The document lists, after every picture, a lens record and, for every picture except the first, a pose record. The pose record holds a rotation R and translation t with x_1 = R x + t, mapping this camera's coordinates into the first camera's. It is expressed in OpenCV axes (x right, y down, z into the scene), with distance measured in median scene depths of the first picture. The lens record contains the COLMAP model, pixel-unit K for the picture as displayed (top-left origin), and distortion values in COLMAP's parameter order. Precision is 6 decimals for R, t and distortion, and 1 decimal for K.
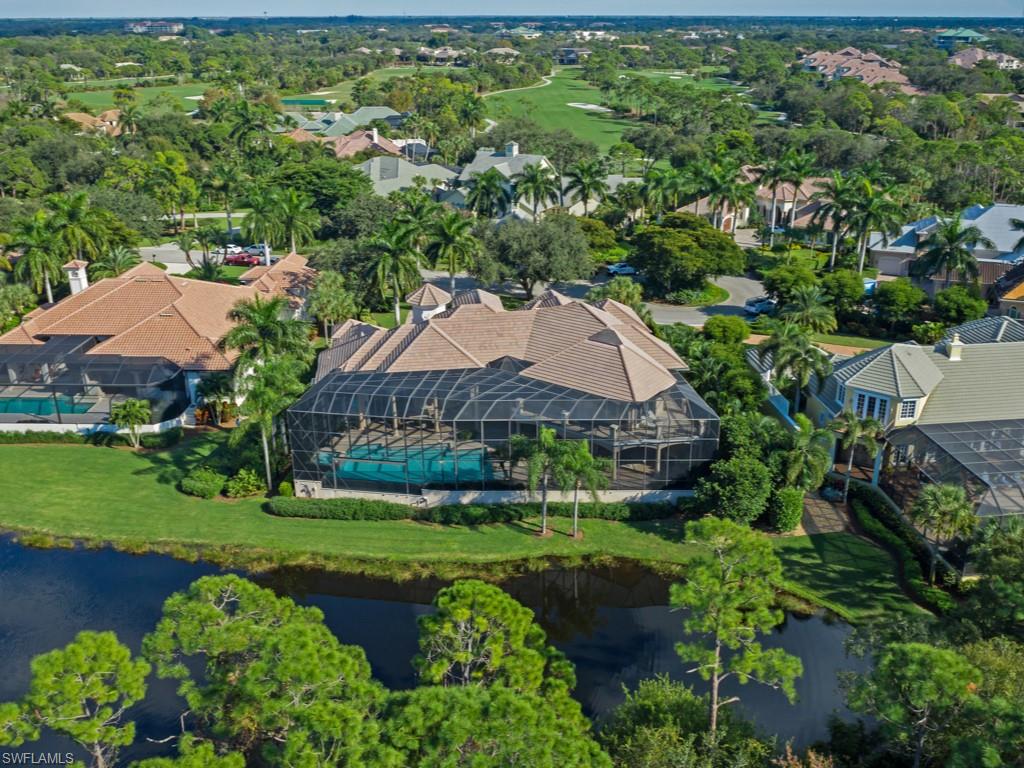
lens RADIAL K [[924.5, 0, 512.0], [0, 924.5, 384.0], [0, 0, 1]] dist [-0.011973, -0.010499]
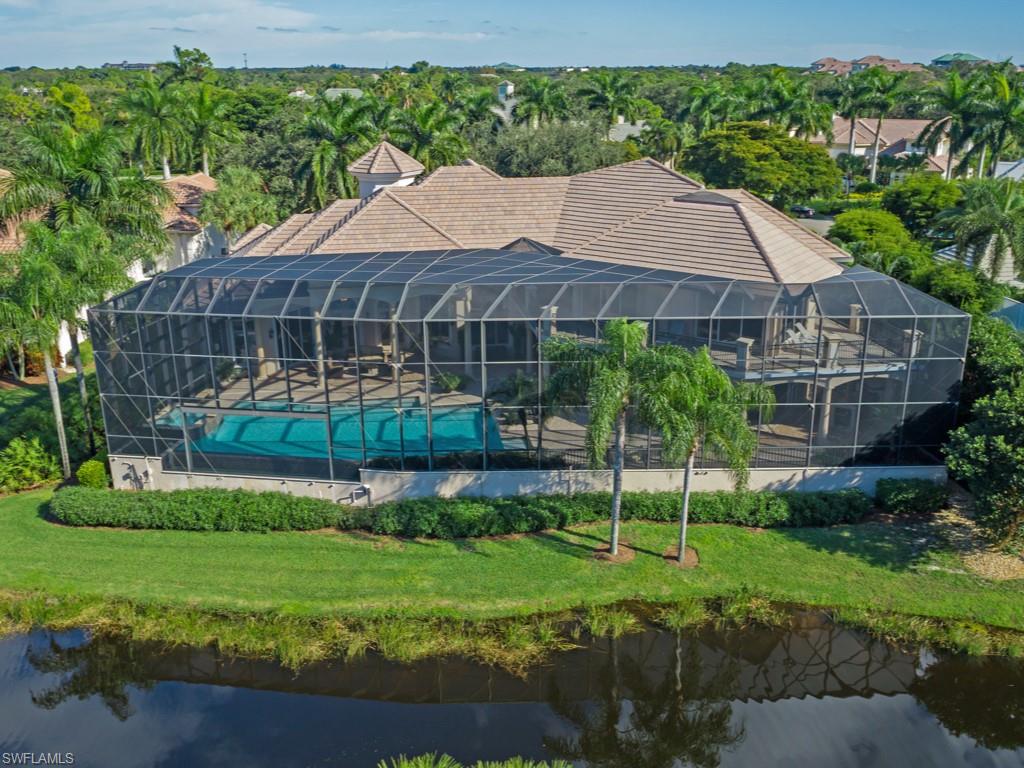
lens RADIAL K [[924.5, 0, 512.0], [0, 924.5, 384.0], [0, 0, 1]] dist [-0.011973, -0.010499]
pose [[0.999822, -0.004357, 0.018355, -0.024768], [0.005342, 0.998529, -0.053958, 0.095020], [-0.018093, 0.054046, 0.998375, 0.499282]]
